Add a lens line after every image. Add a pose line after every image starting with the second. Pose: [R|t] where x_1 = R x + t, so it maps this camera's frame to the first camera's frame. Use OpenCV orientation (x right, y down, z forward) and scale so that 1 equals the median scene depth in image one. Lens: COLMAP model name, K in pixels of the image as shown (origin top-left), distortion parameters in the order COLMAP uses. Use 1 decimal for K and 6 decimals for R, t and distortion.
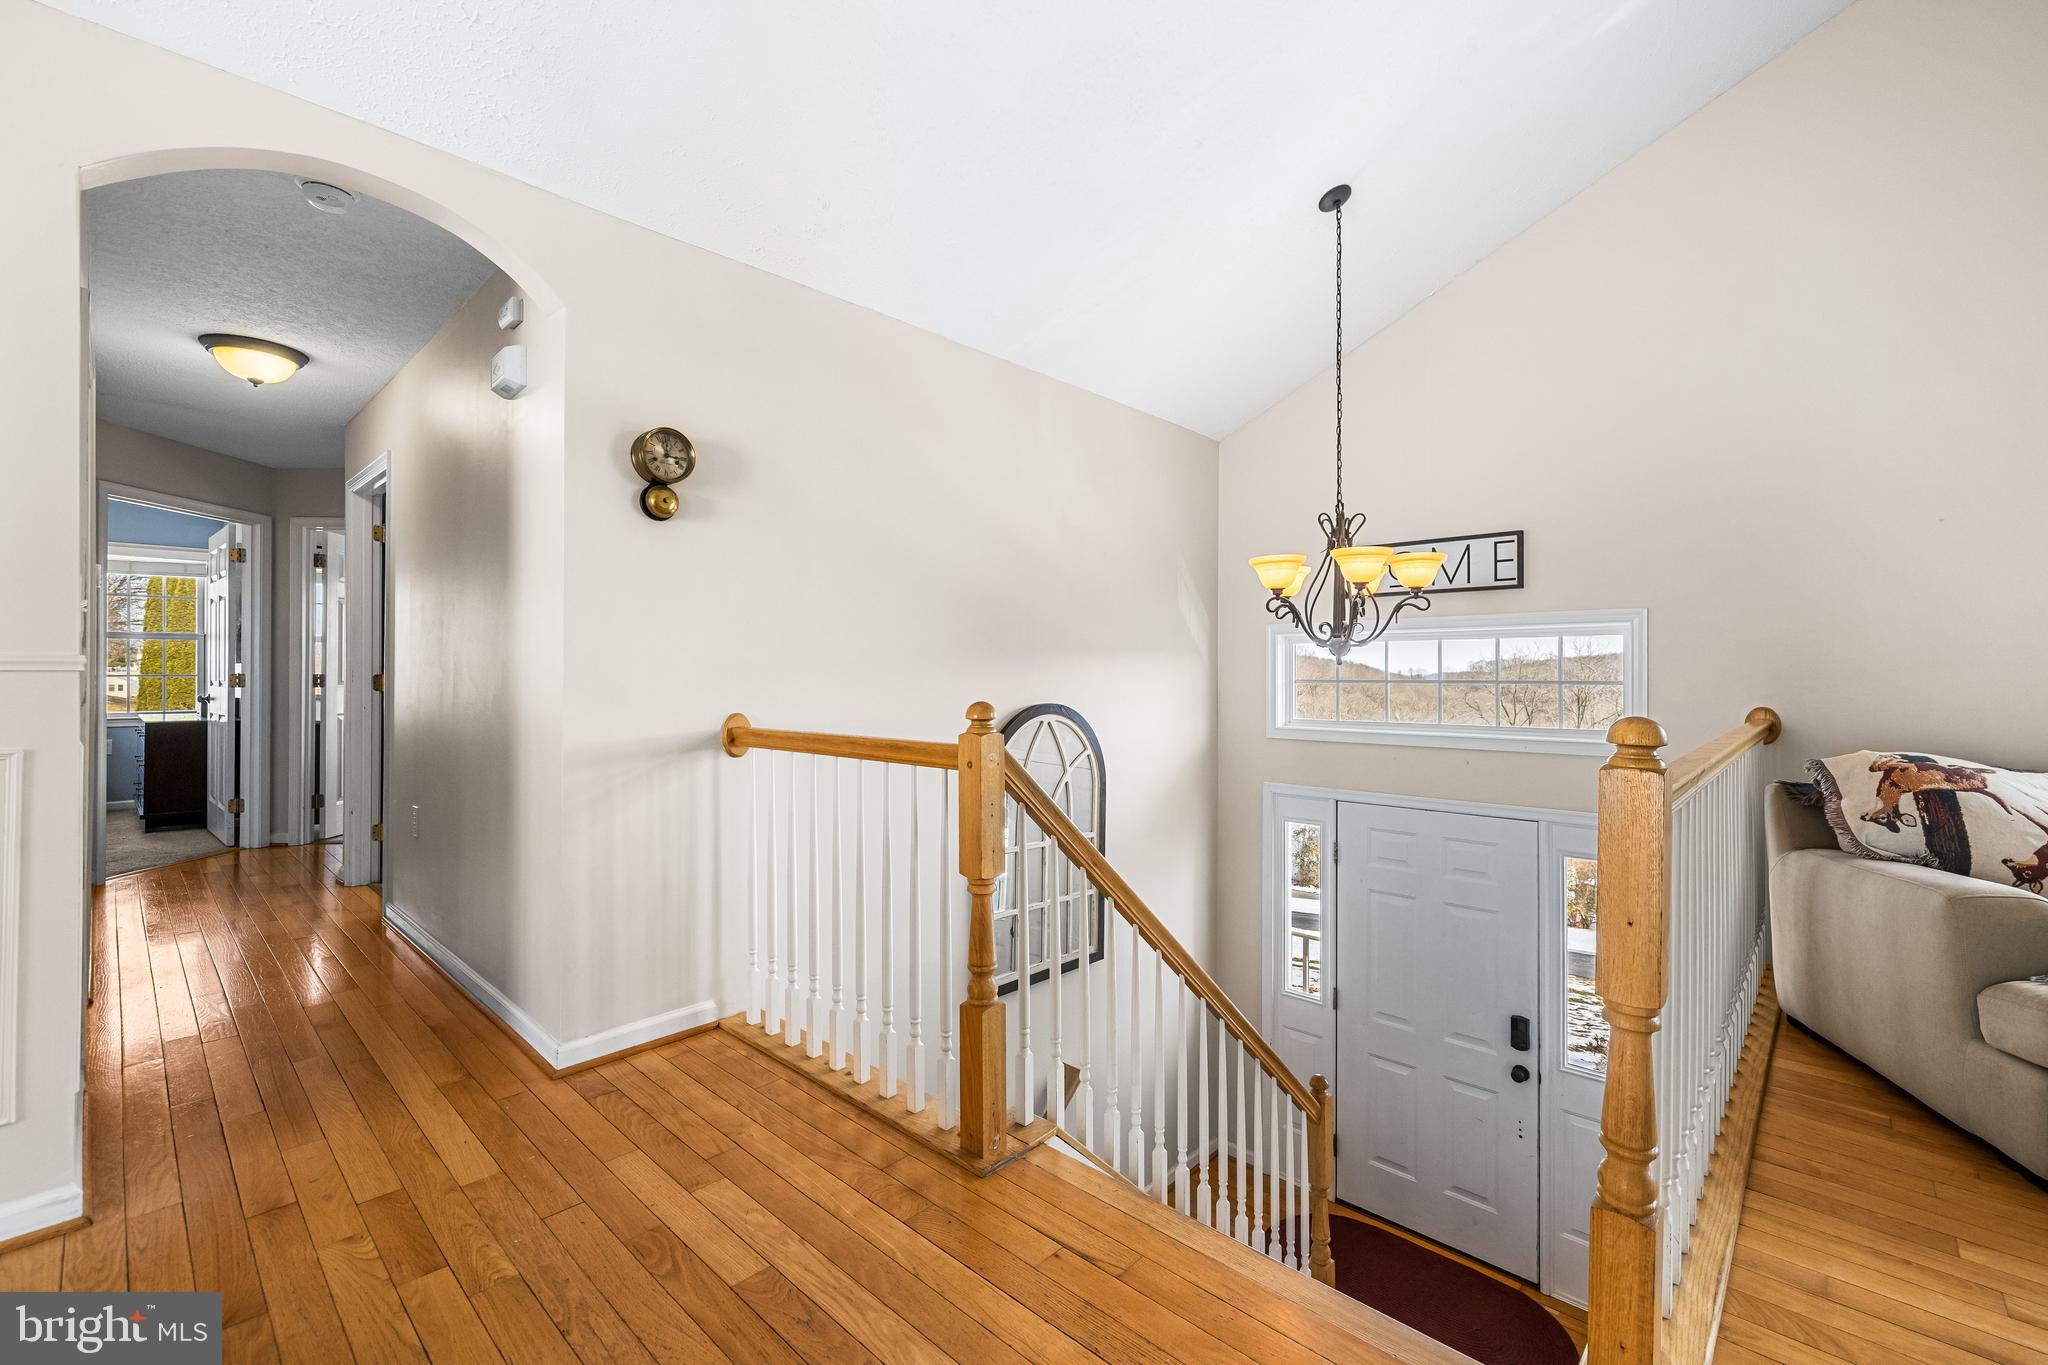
lens RADIAL K [[867.5, 0, 1029.8], [0, 867.5, 678.6], [0, 0, 1]] dist [0.001331, 0.000530]
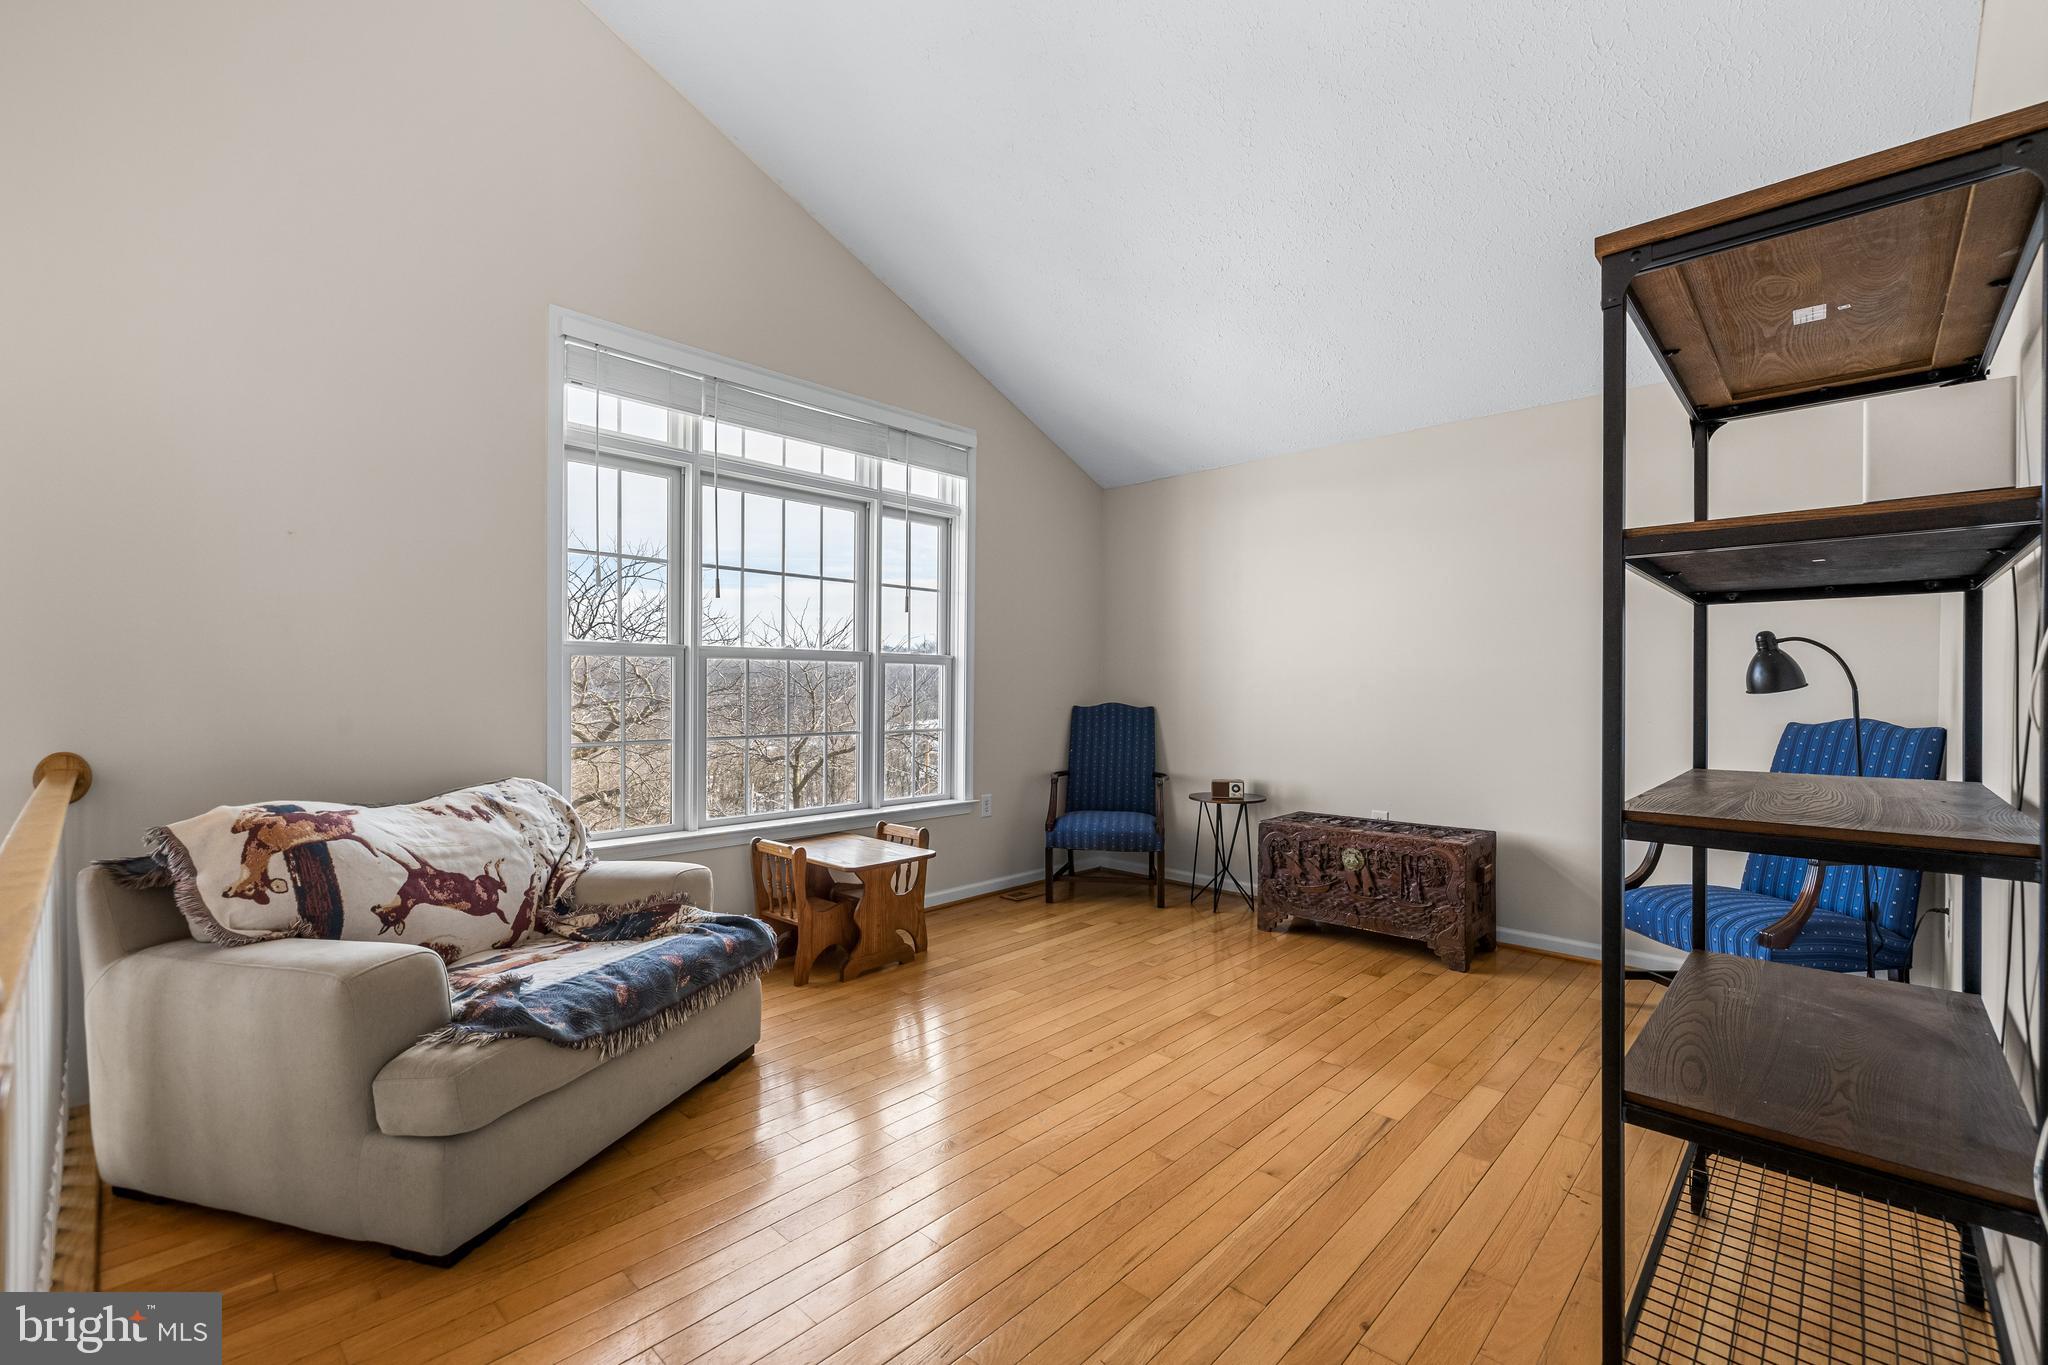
lens RADIAL K [[867.5, 0, 1029.6], [0, 867.5, 688.6], [0, 0, 1]] dist [0.001331, 0.000530]
pose [[0.003804, -0.004426, 0.999983, 0.182153], [0.003066, 0.999986, 0.004415, -0.026912], [-0.999988, 0.003049, 0.003817, 0.275613]]
